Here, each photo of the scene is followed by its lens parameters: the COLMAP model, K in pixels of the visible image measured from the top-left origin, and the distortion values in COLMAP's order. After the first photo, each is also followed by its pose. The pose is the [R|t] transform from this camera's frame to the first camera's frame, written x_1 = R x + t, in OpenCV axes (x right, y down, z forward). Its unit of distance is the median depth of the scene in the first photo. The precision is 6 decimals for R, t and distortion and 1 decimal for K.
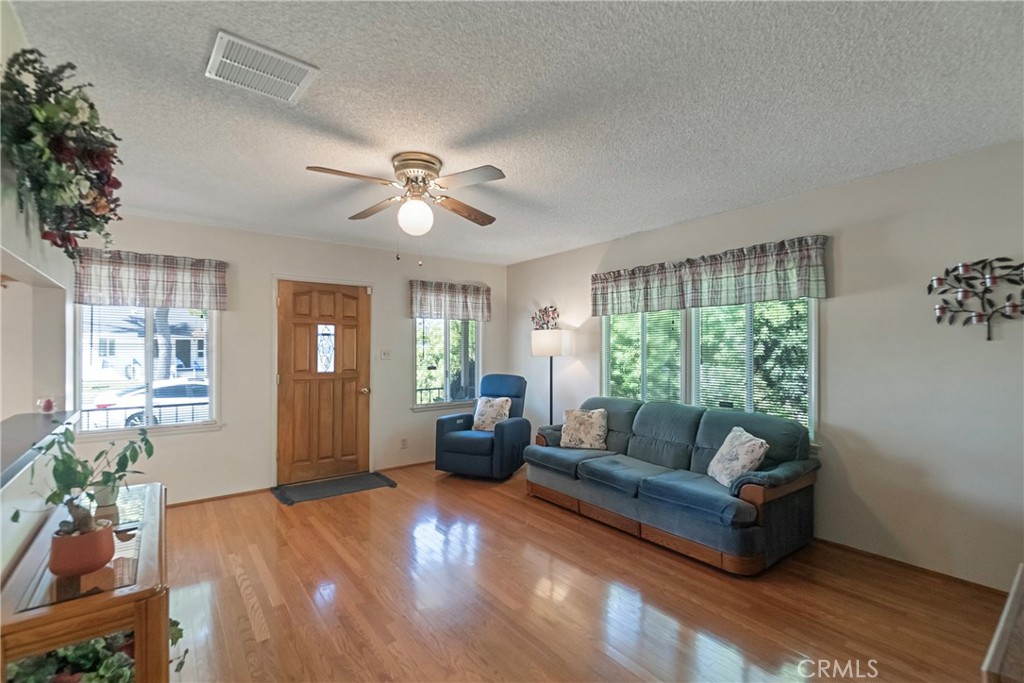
lens RADIAL K [[446.0, 0, 497.6], [0, 446.0, 341.9], [0, 0, 1]] dist [-0.024497, -0.000162]
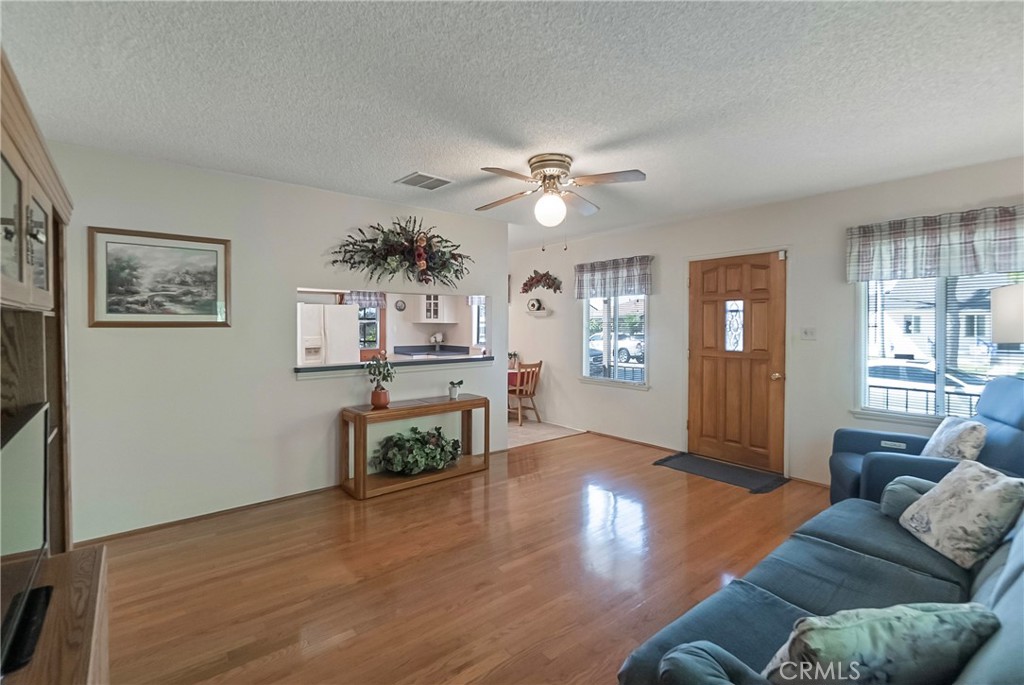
lens RADIAL K [[453.3, 0, 514.0], [0, 453.3, 334.4], [0, 0, 1]] dist [-0.008605, 0.000021]
pose [[0.054303, 0.021721, -0.998288, 0.546368], [0.015830, 0.999619, 0.022611, 0.003966], [0.998399, -0.017031, 0.053939, 0.484687]]
